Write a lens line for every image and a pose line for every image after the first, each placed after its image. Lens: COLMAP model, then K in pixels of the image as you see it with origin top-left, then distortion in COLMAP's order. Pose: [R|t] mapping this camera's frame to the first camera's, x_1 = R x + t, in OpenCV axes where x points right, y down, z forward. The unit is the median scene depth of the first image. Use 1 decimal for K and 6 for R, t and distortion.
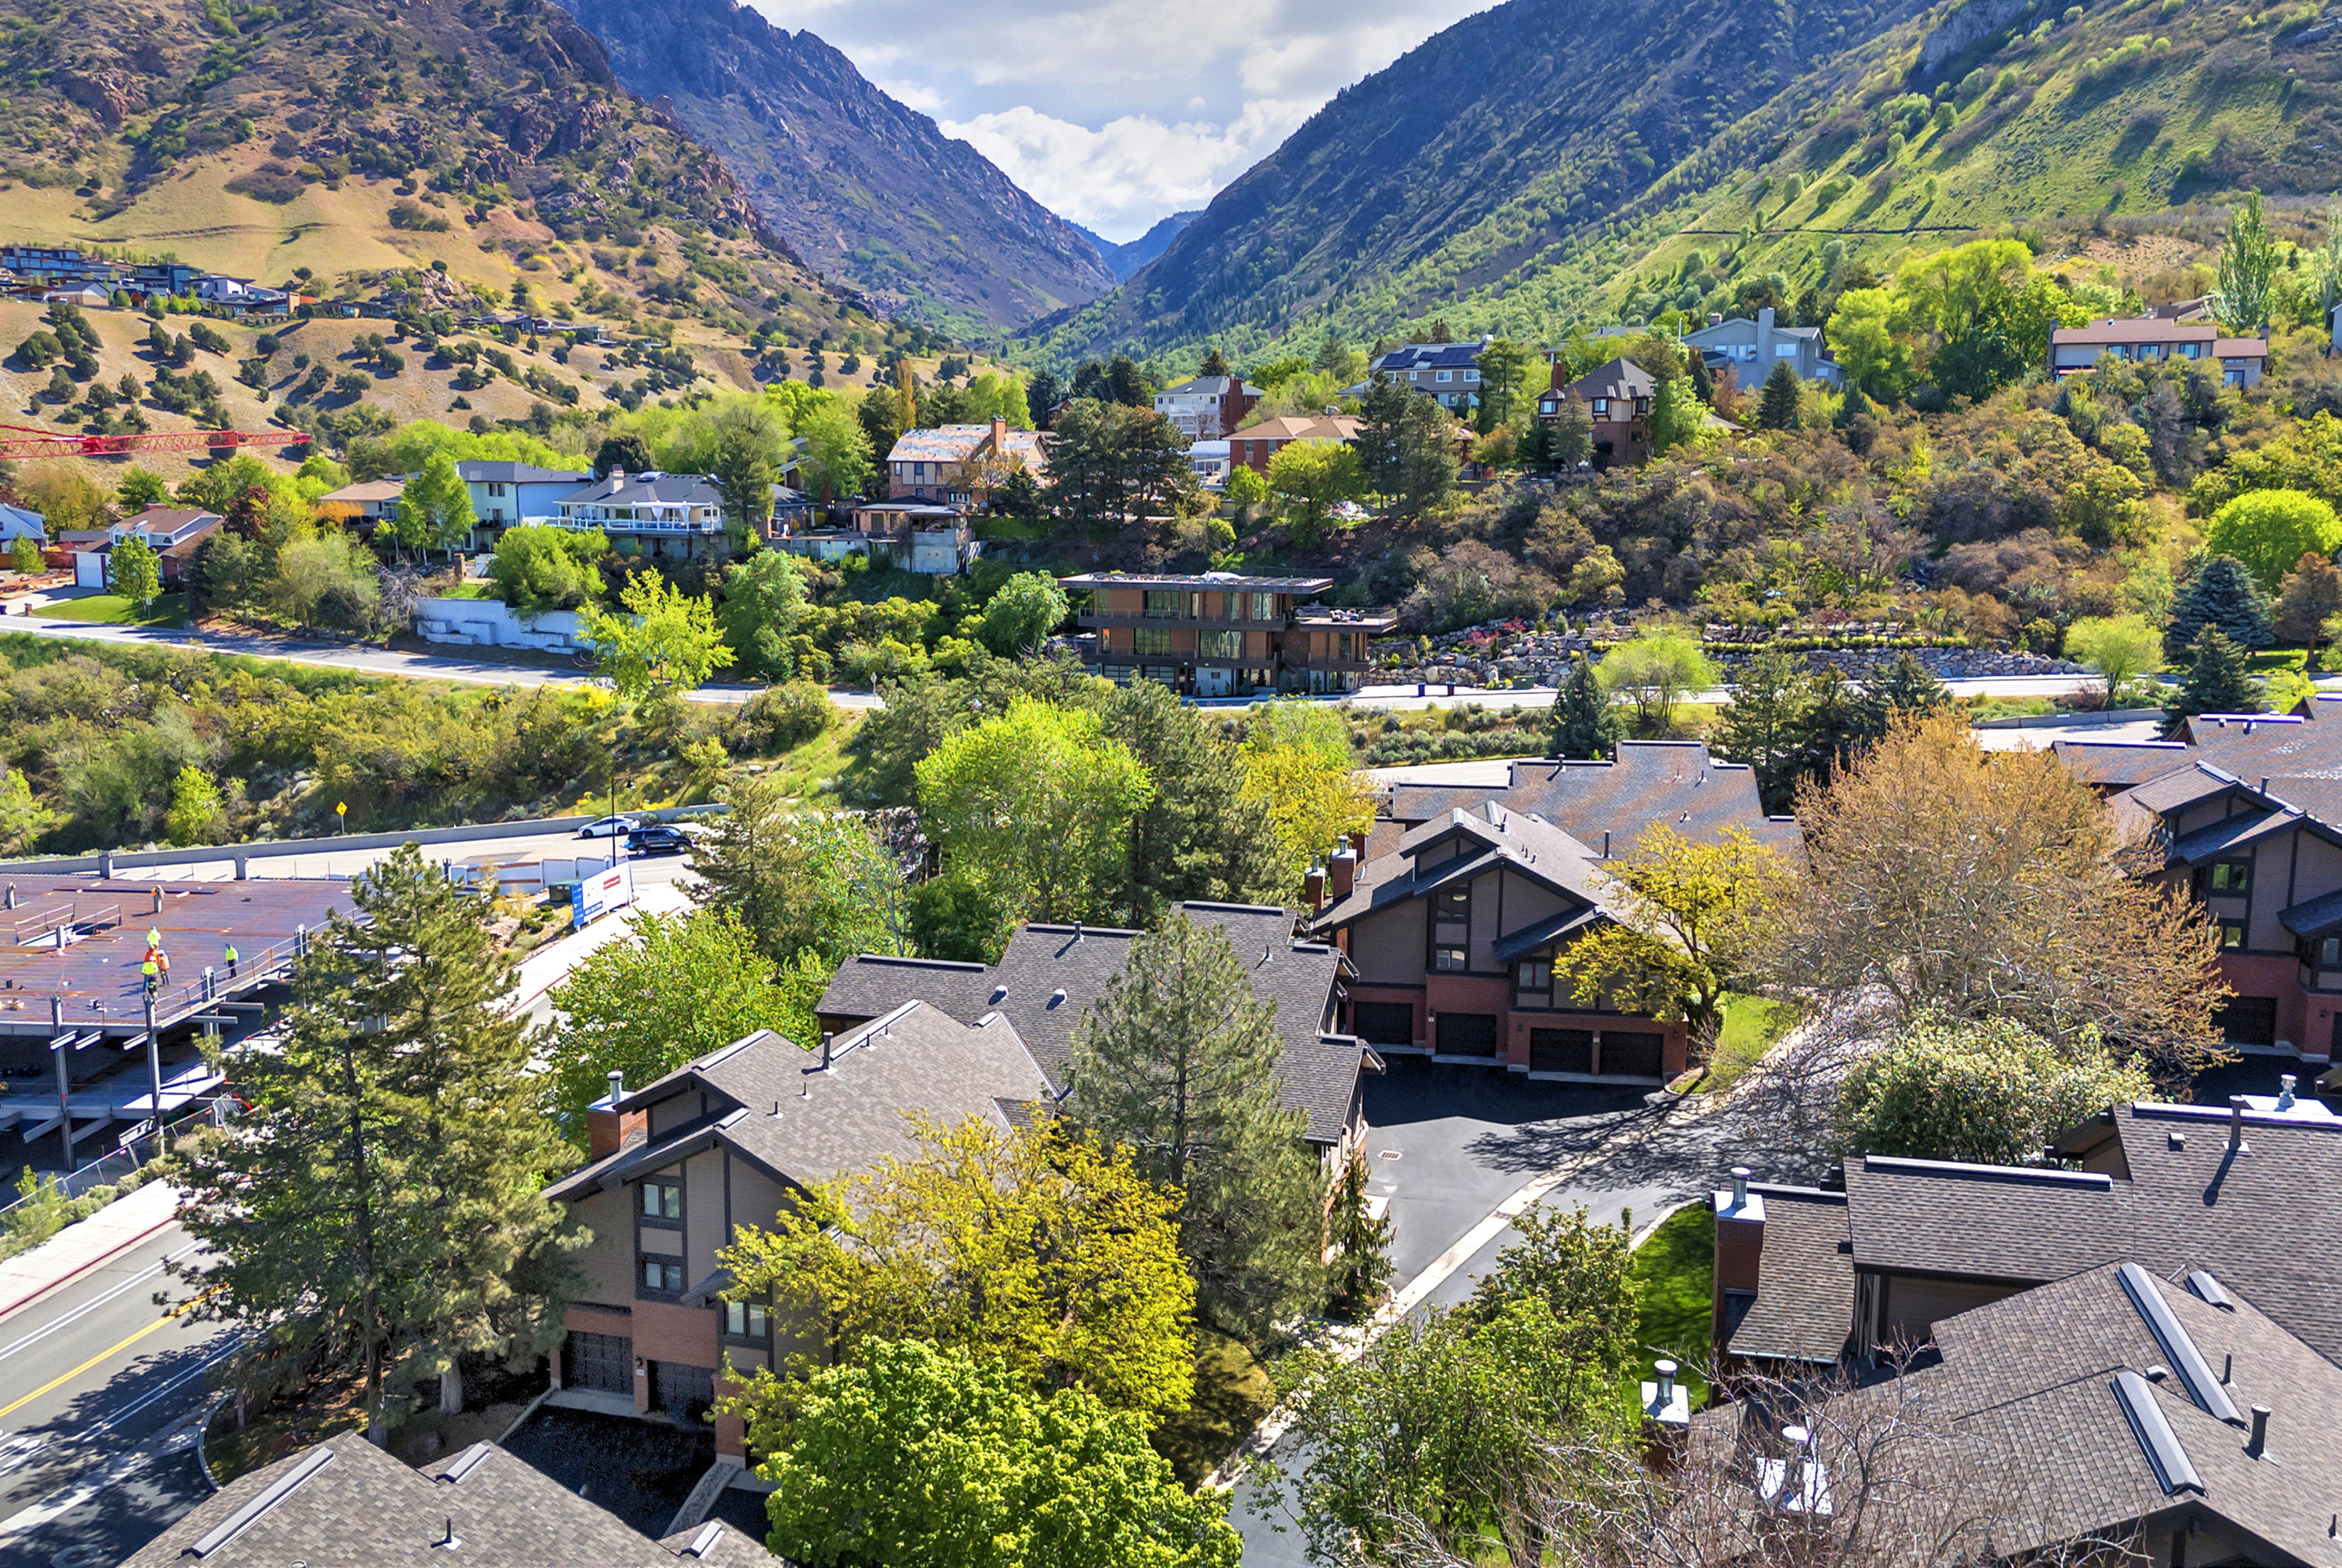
lens RADIAL K [[2049.2, 0, 1170.0], [0, 2049.2, 778.6], [0, 0, 1]] dist [0.067930, -0.074348]
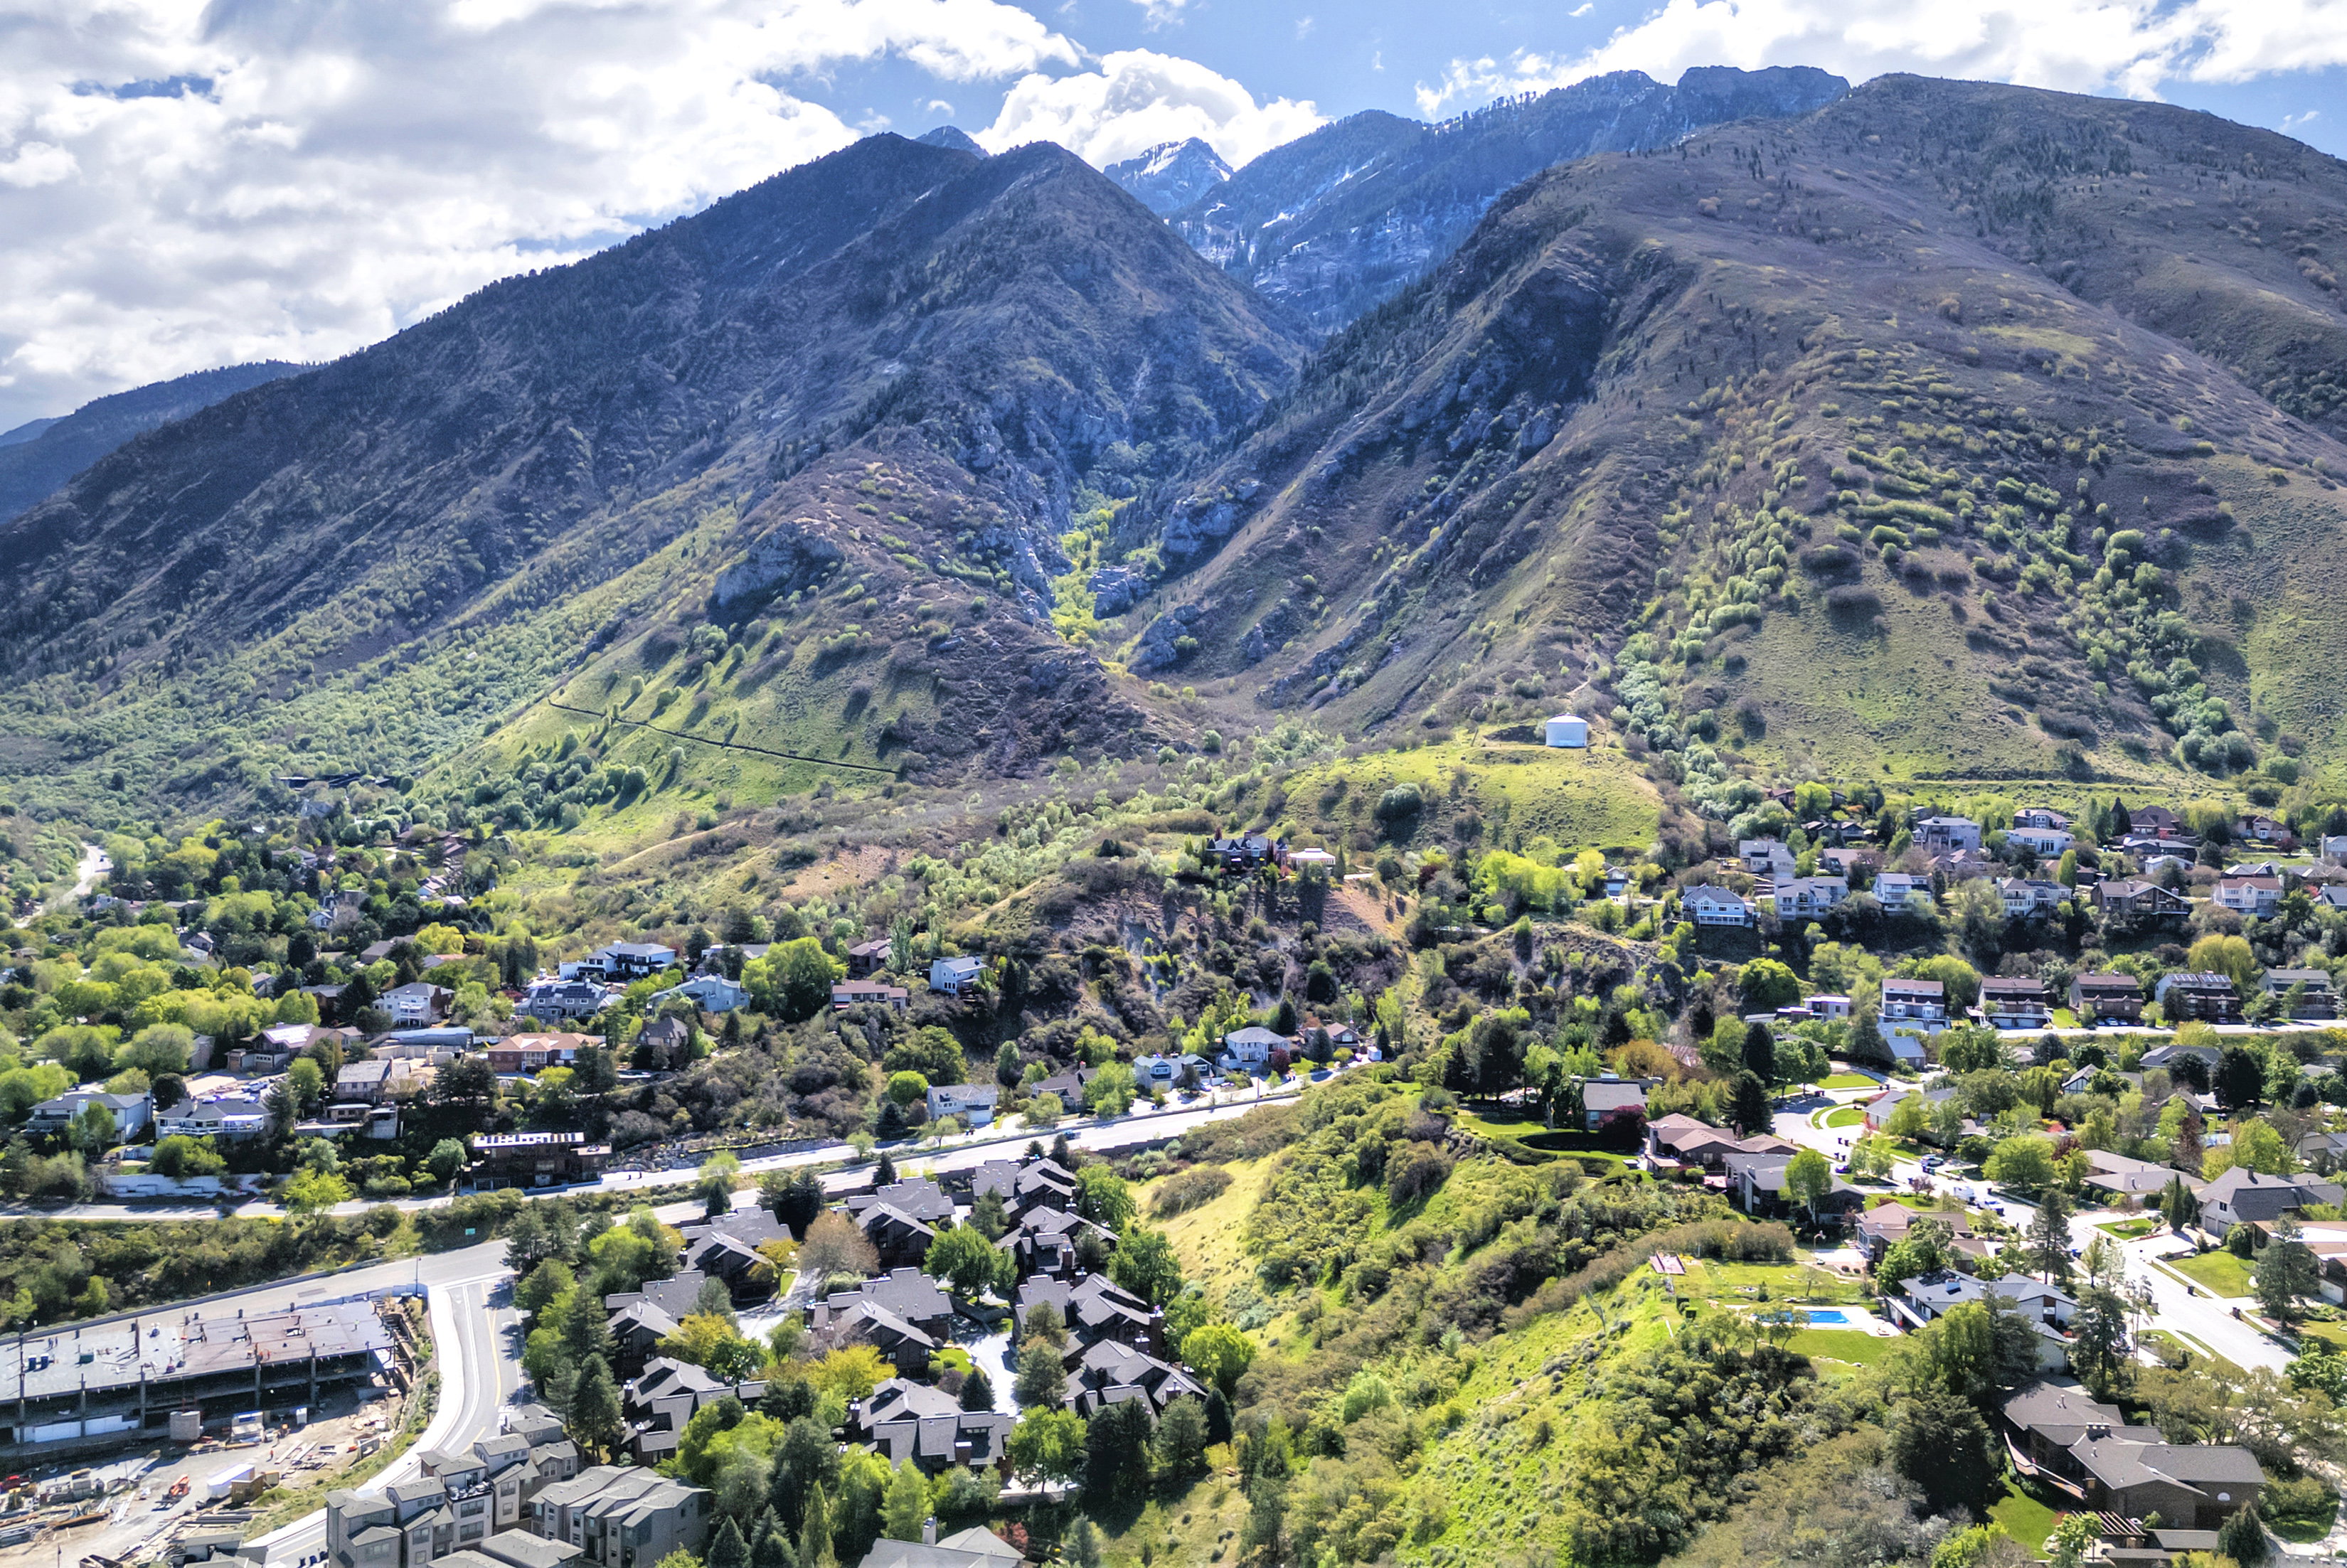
lens RADIAL K [[2053.7, 0, 1183.4], [0, 2053.7, 785.1], [0, 0, 1]] dist [0.067930, -0.074348]
pose [[0.837236, -0.017873, 0.546549, -0.173852], [0.084852, 0.991606, -0.097554, -0.052797], [-0.540218, 0.128052, 0.831726, -0.403499]]
